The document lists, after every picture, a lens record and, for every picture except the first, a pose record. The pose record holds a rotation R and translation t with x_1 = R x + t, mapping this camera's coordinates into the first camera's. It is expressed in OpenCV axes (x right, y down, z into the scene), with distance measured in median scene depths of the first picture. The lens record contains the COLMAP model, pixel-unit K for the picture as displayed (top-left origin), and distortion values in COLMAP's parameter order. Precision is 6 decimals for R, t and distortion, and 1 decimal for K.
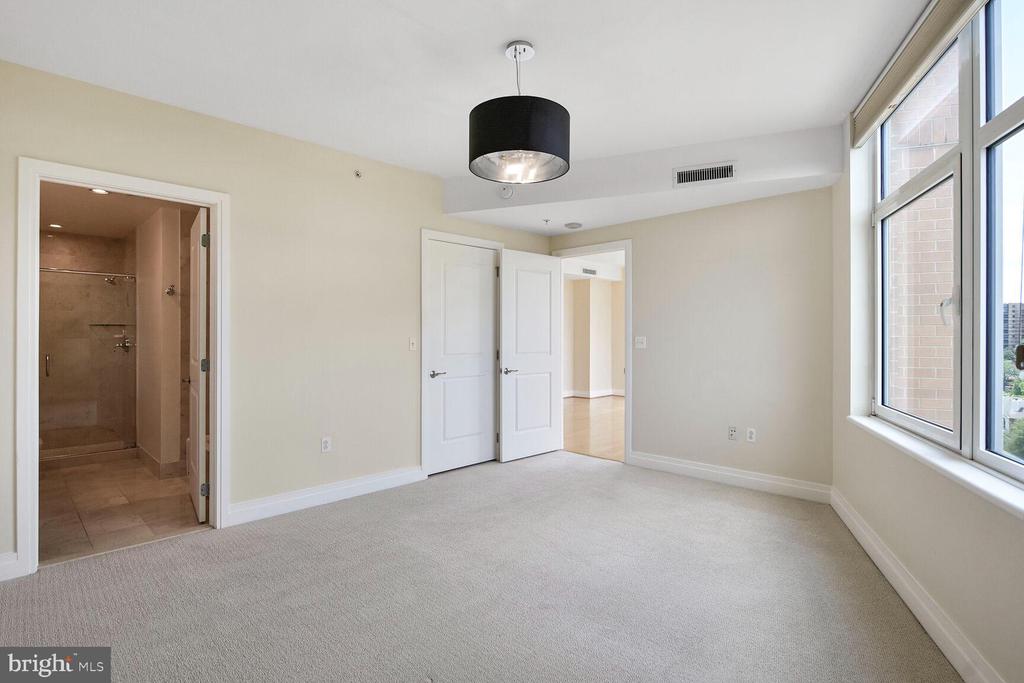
lens RADIAL K [[501.3, 0, 514.9], [0, 501.3, 338.4], [0, 0, 1]] dist [-0.002819, 0.000416]
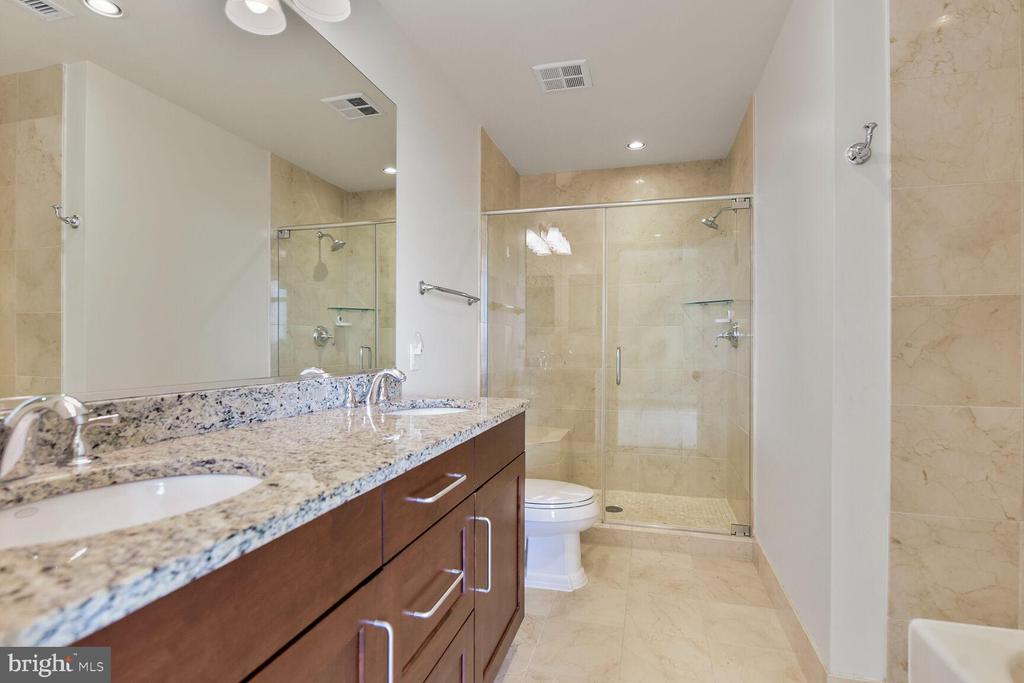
lens RADIAL K [[501.3, 0, 515.3], [0, 501.3, 344.1], [0, 0, 1]] dist [-0.002819, 0.000416]
pose [[0.489700, -0.000785, -0.871890, -0.428986], [-0.003908, 0.999988, -0.003096, 0.026631], [0.871882, 0.004924, 0.489691, 0.539734]]
